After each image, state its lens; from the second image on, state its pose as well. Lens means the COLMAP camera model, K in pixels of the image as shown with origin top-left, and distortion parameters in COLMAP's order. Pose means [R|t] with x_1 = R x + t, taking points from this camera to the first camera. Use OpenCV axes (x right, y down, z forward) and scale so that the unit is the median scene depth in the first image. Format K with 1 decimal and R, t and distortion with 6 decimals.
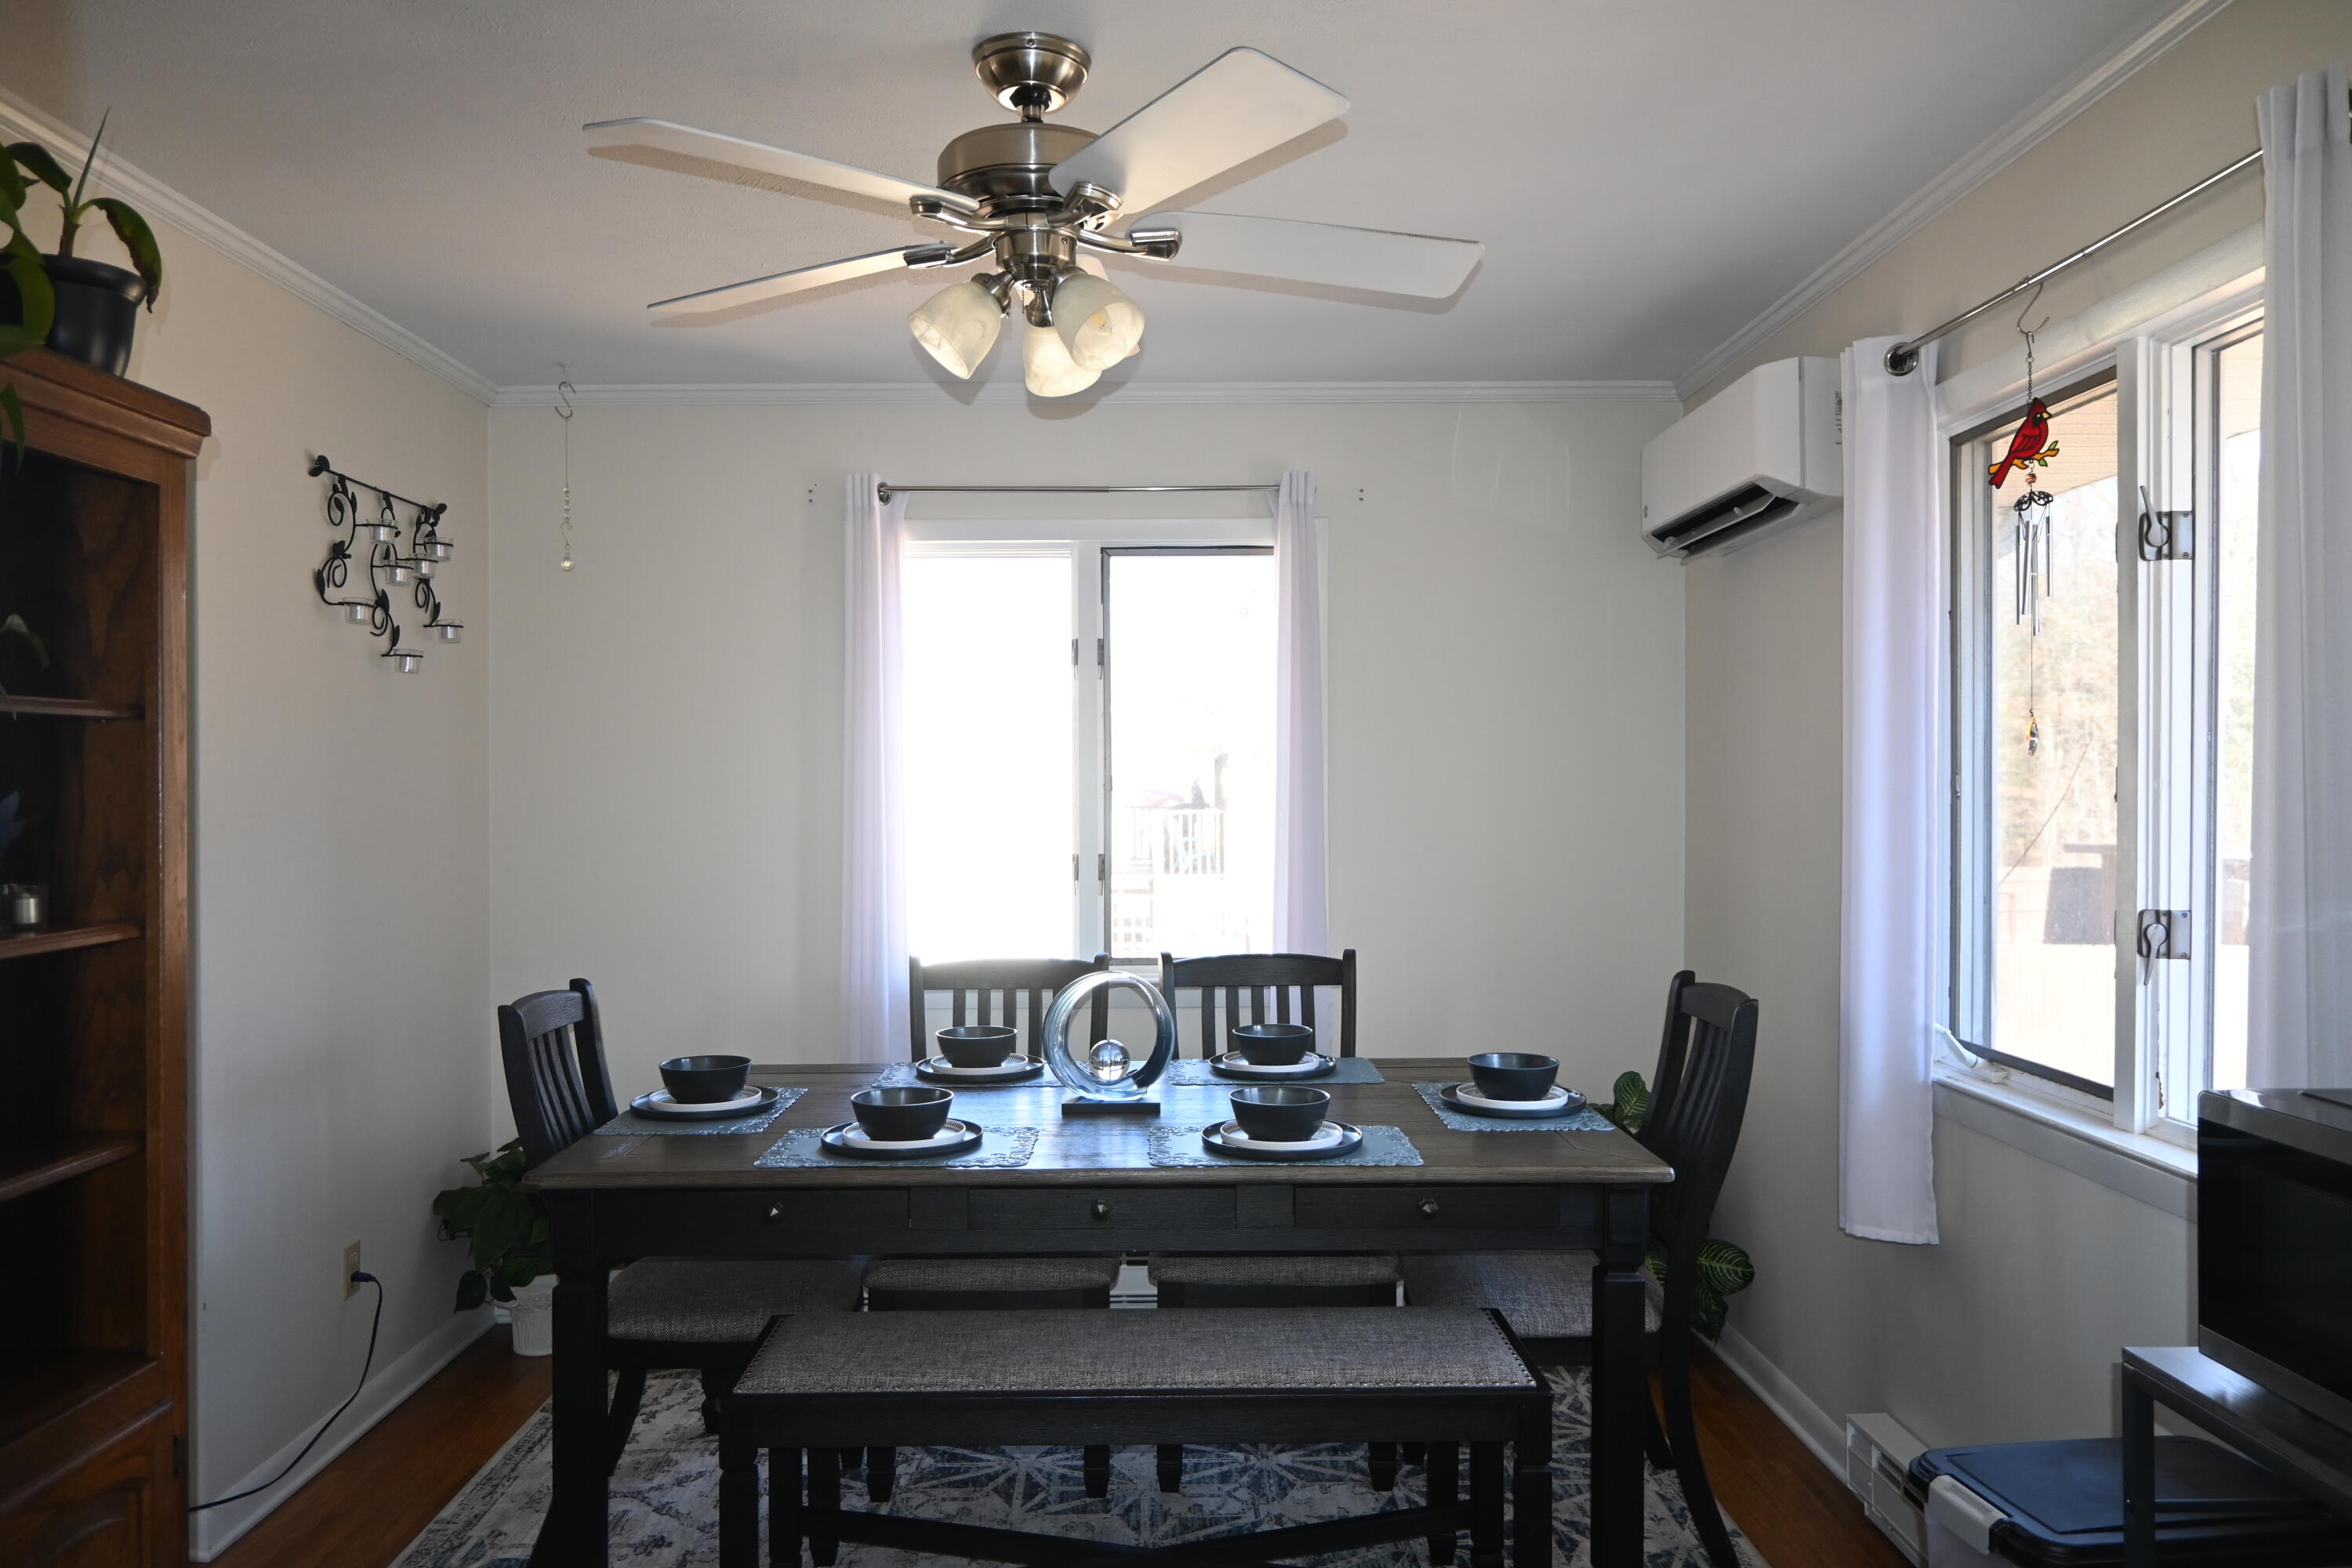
lens RADIAL K [[1615.4, 0, 1181.0], [0, 1615.4, 776.8], [0, 0, 1]] dist [-0.006446, 0.001217]
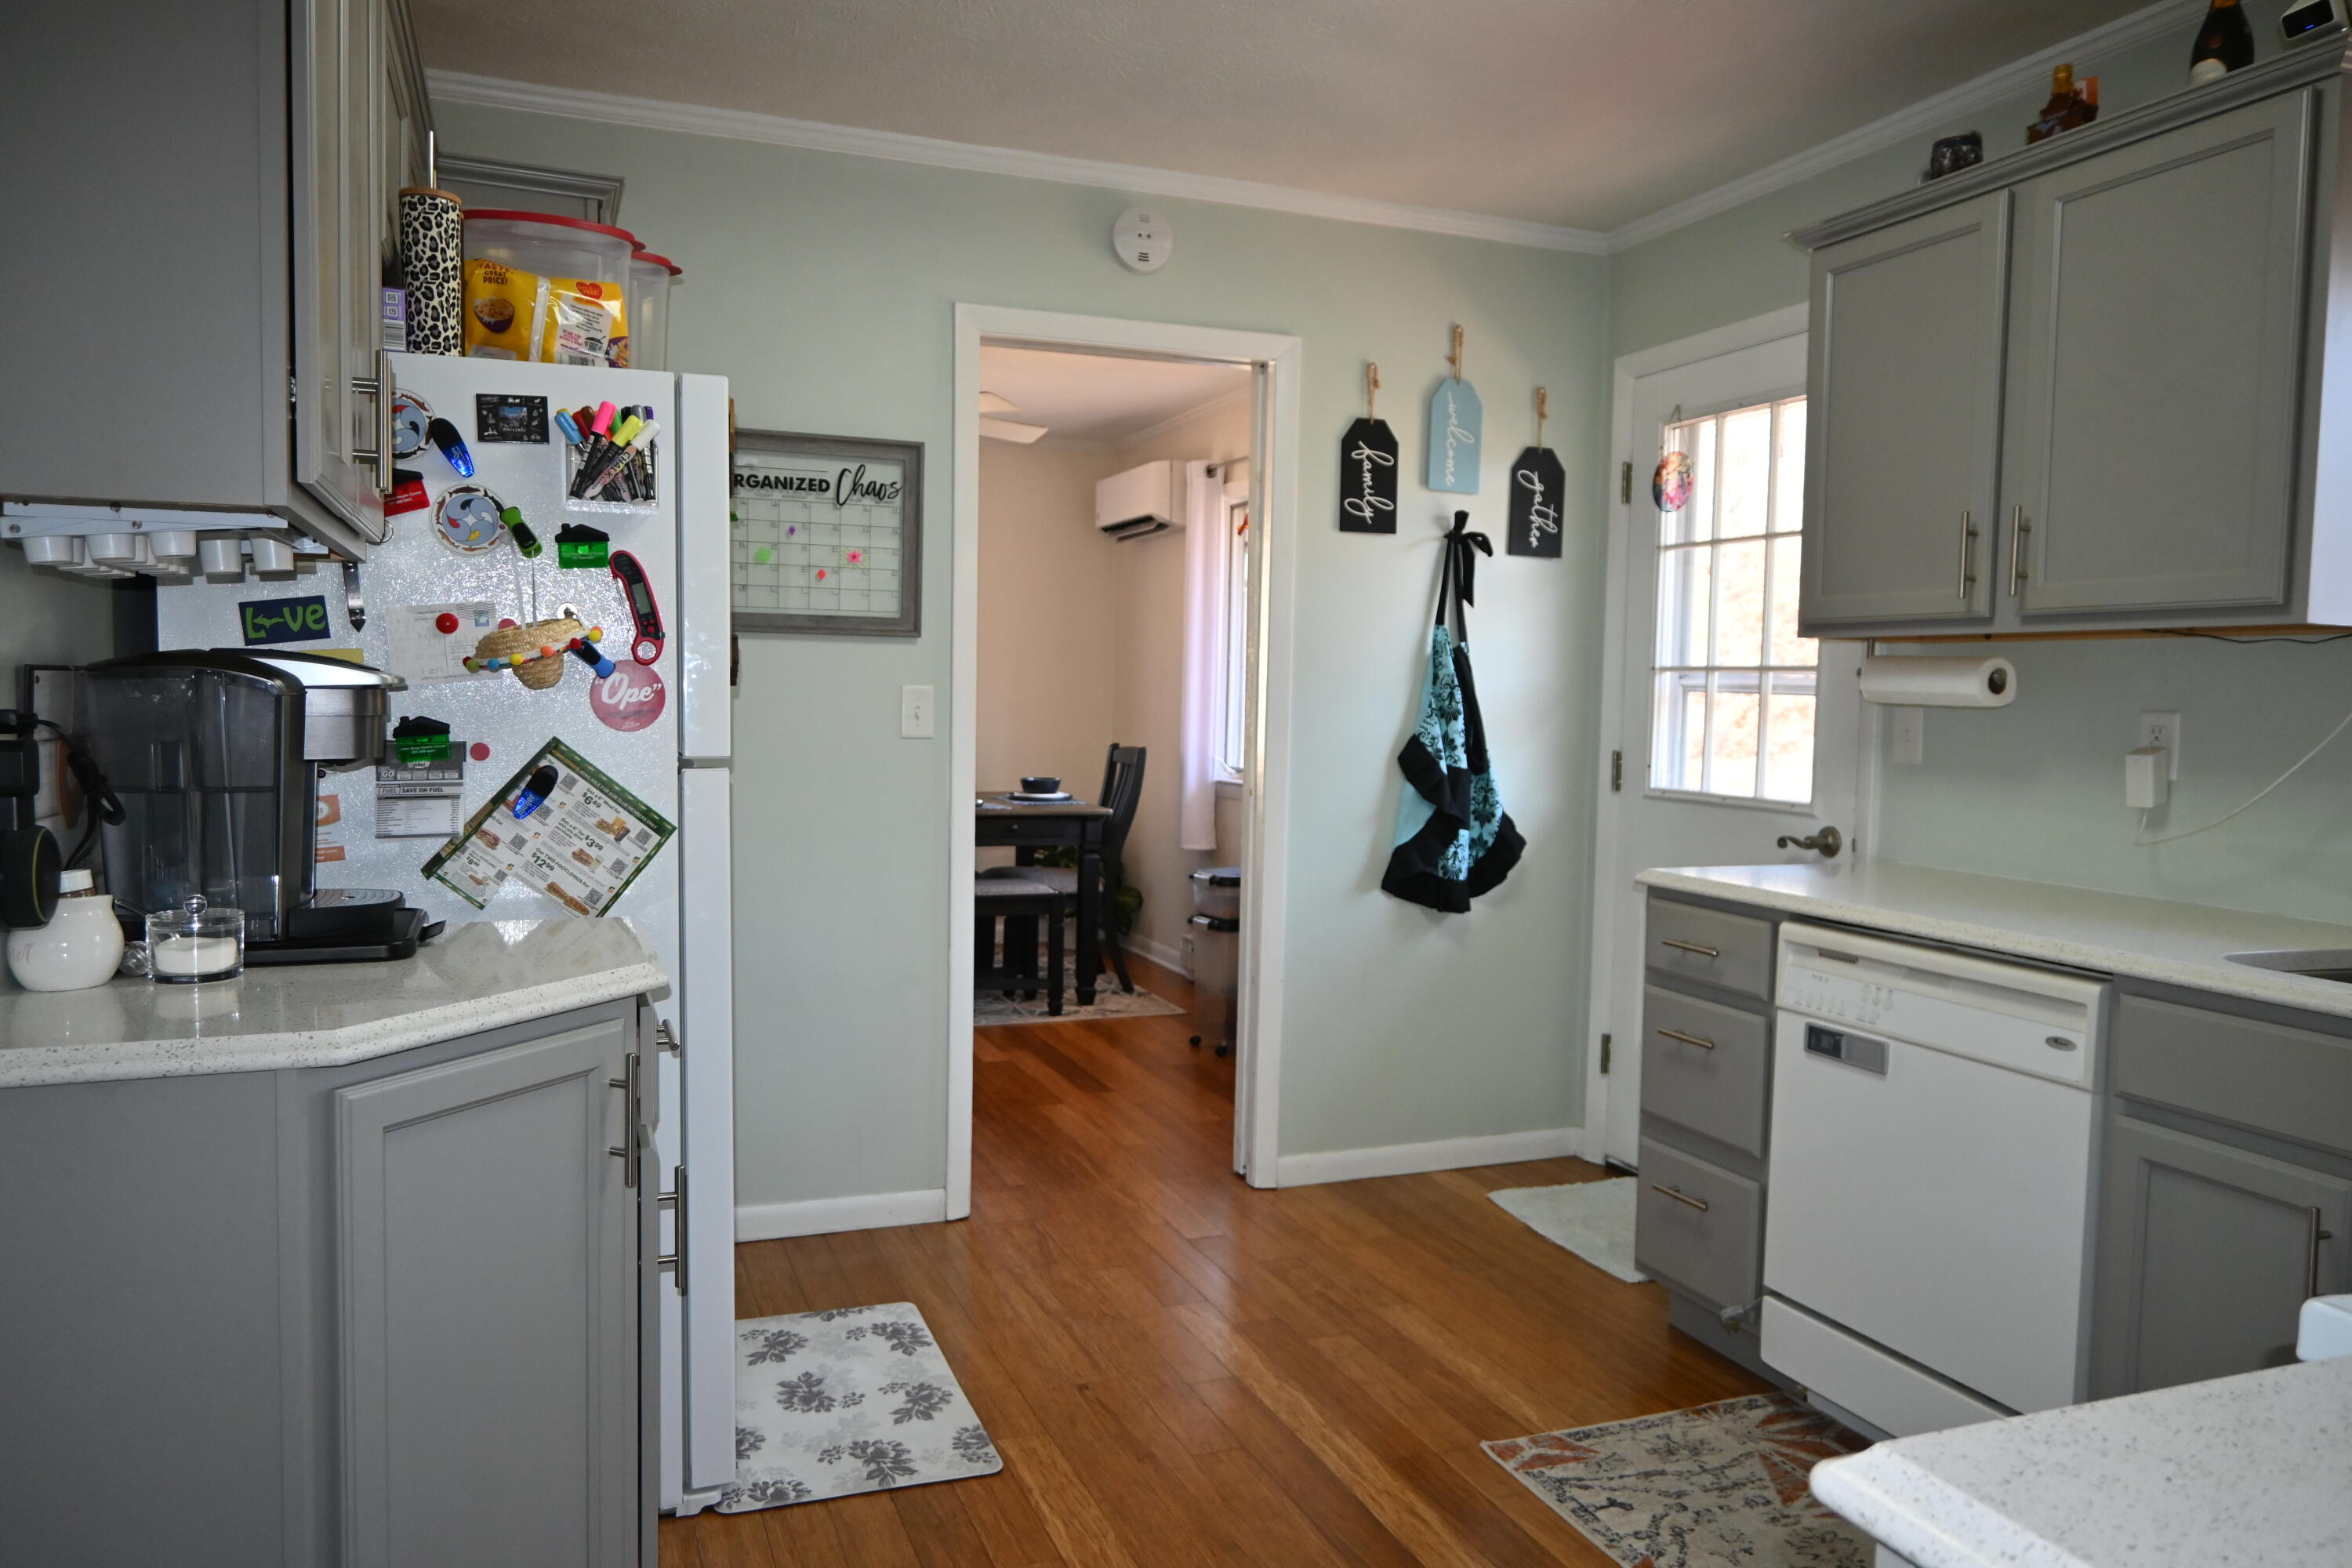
lens RADIAL K [[1615.4, 0, 1164.2], [0, 1615.4, 776.9], [0, 0, 1]] dist [-0.006446, 0.001217]
pose [[0.940869, 0.000512, 0.338770, -0.371845], [-0.020992, 0.998165, 0.056794, 0.045250], [-0.338119, -0.060547, 0.939154, -1.095560]]
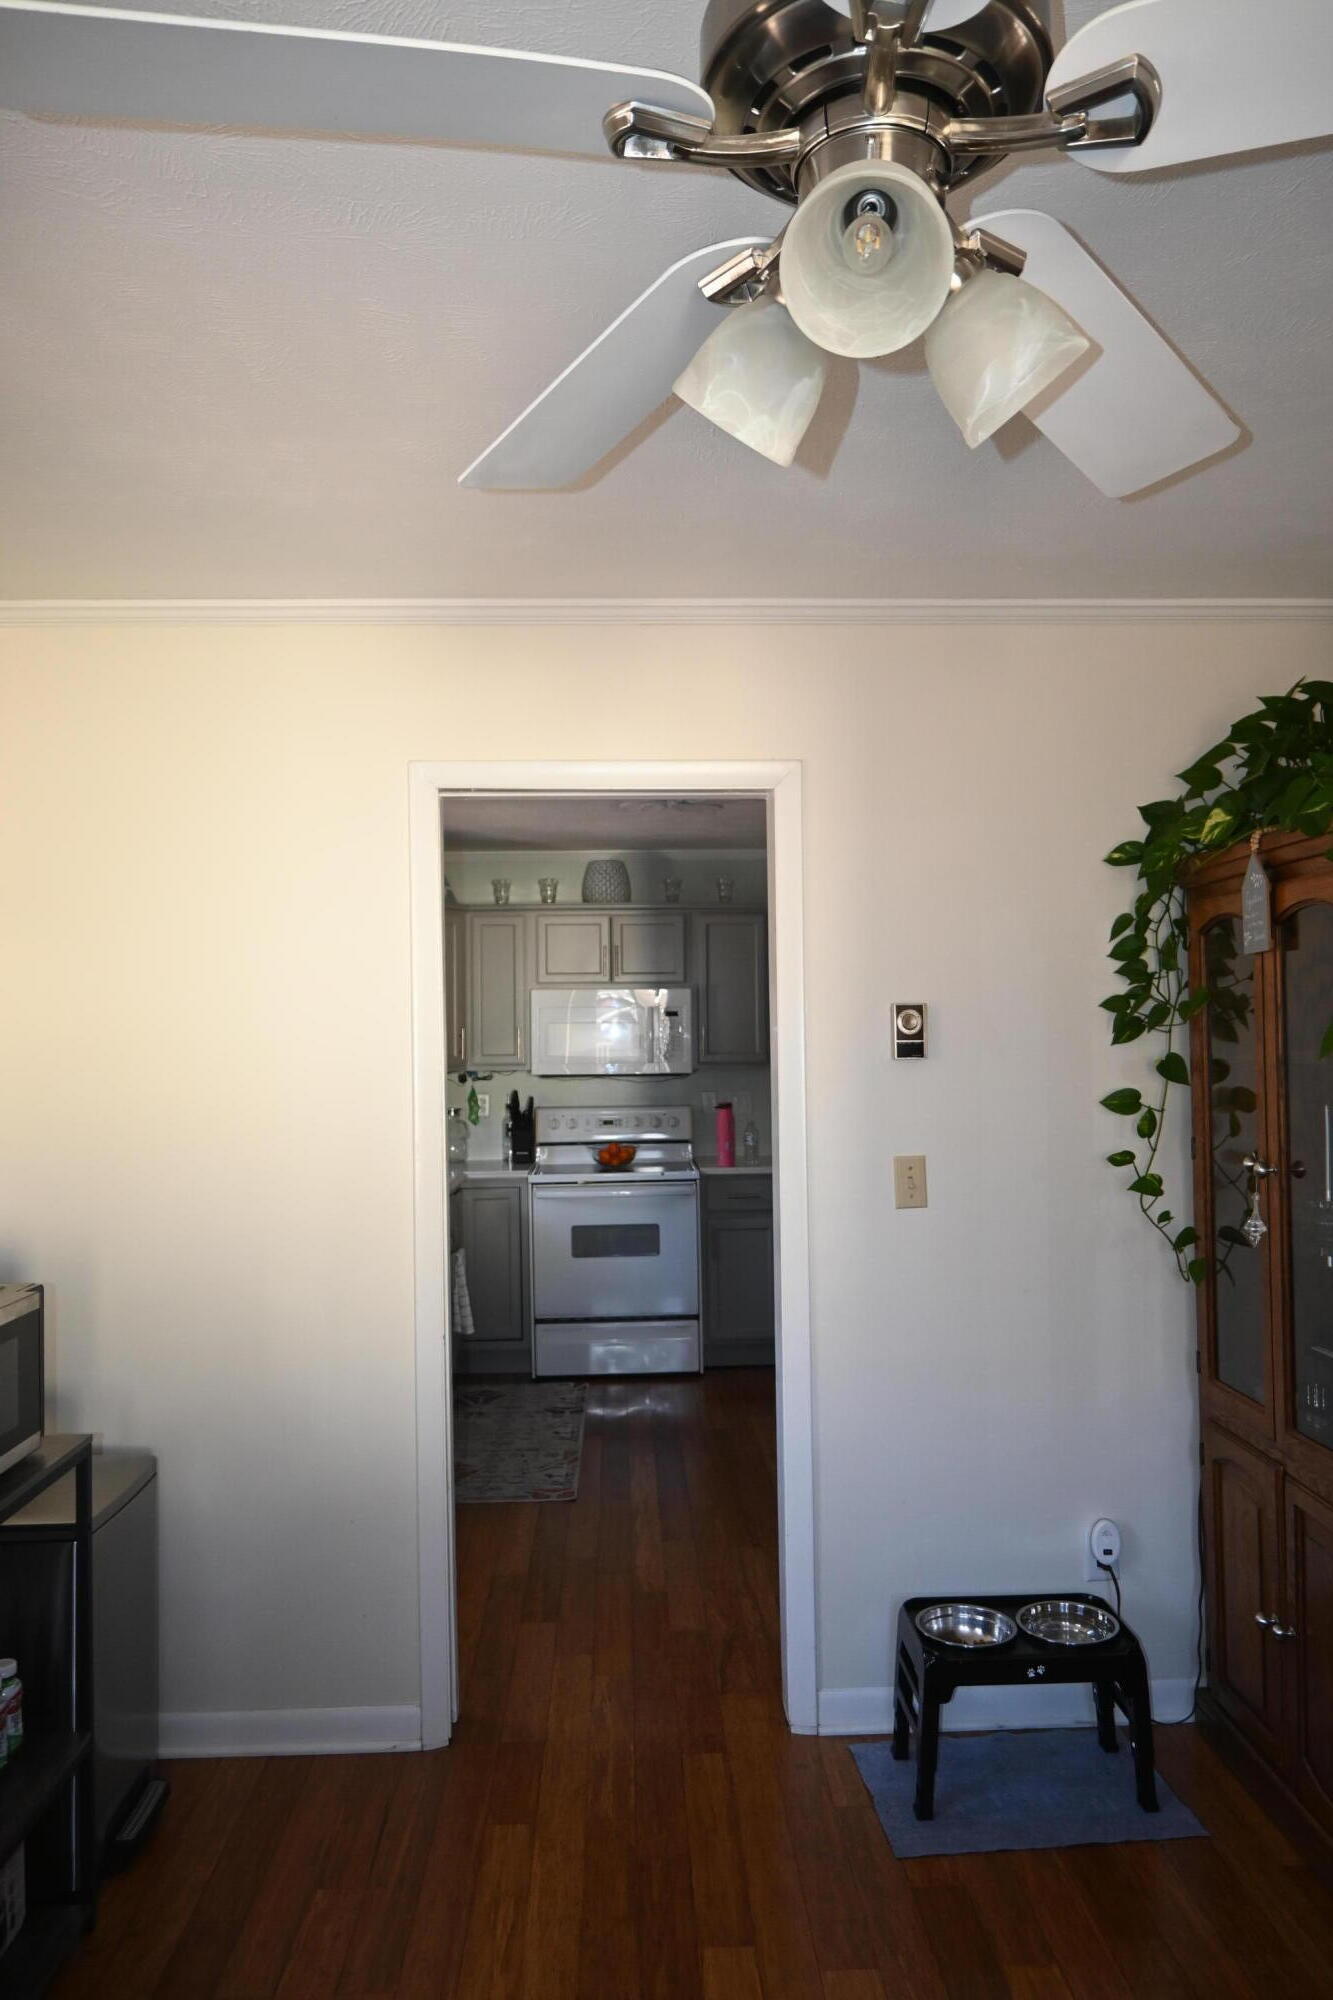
lens RADIAL K [[1373.6, 0, 672.6], [0, 1373.6, 1001.6], [0, 0, 1]] dist [-0.006446, 0.001217]
pose [[-0.999672, 0.016434, -0.019663, -0.000938], [0.017041, 0.999372, -0.031078, -0.031914], [0.019139, -0.031403, -0.999324, 1.118839]]
